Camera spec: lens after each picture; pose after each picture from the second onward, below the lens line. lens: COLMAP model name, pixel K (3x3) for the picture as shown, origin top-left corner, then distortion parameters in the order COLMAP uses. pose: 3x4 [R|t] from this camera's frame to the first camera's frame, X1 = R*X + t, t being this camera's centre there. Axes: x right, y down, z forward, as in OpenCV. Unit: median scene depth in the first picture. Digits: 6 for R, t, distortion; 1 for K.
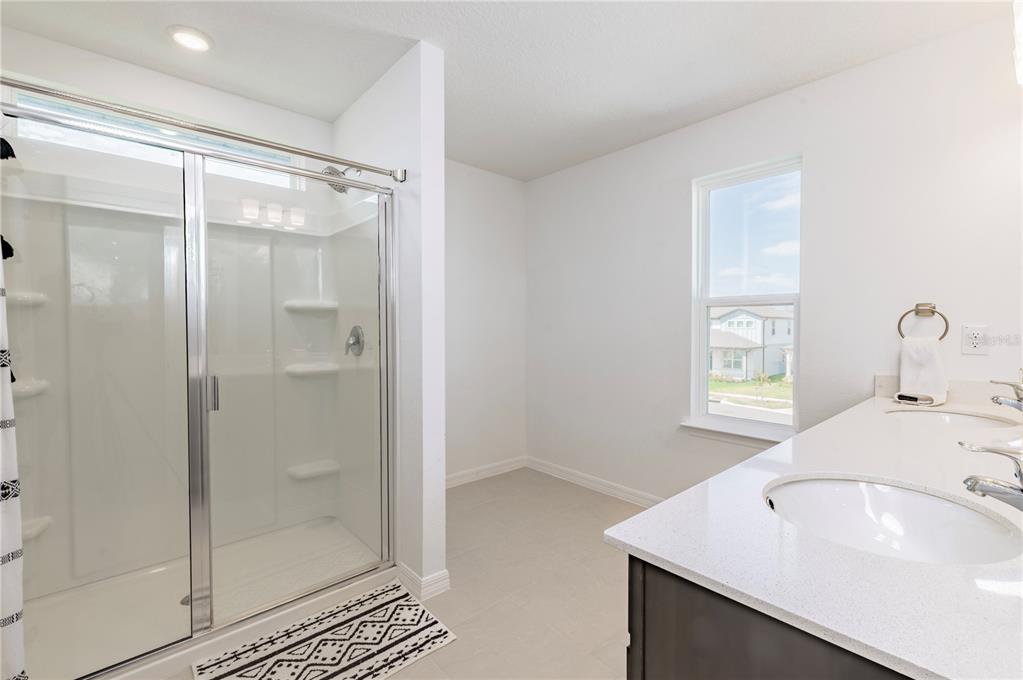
lens RADIAL K [[444.0, 0, 514.0], [0, 444.0, 337.2], [0, 0, 1]] dist [0.003940, -0.000215]
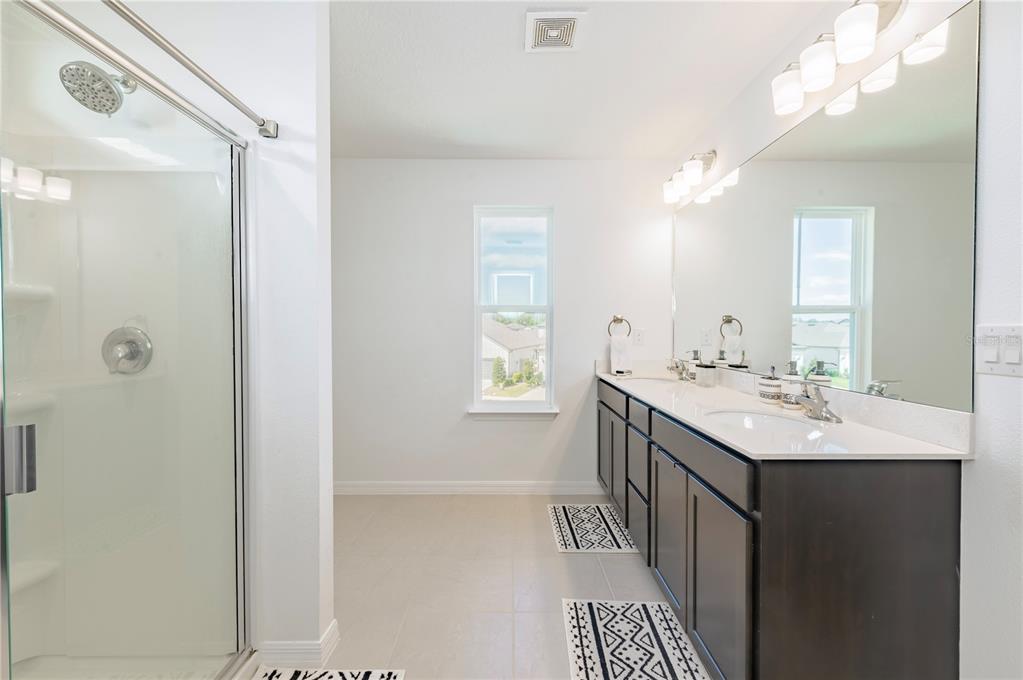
lens RADIAL K [[444.0, 0, 515.9], [0, 444.0, 336.7], [0, 0, 1]] dist [0.003940, -0.000215]
pose [[0.655840, -0.014690, 0.754757, -0.553411], [0.013827, 0.999877, 0.007446, -0.011289], [-0.754773, 0.005553, 0.655962, 0.189498]]
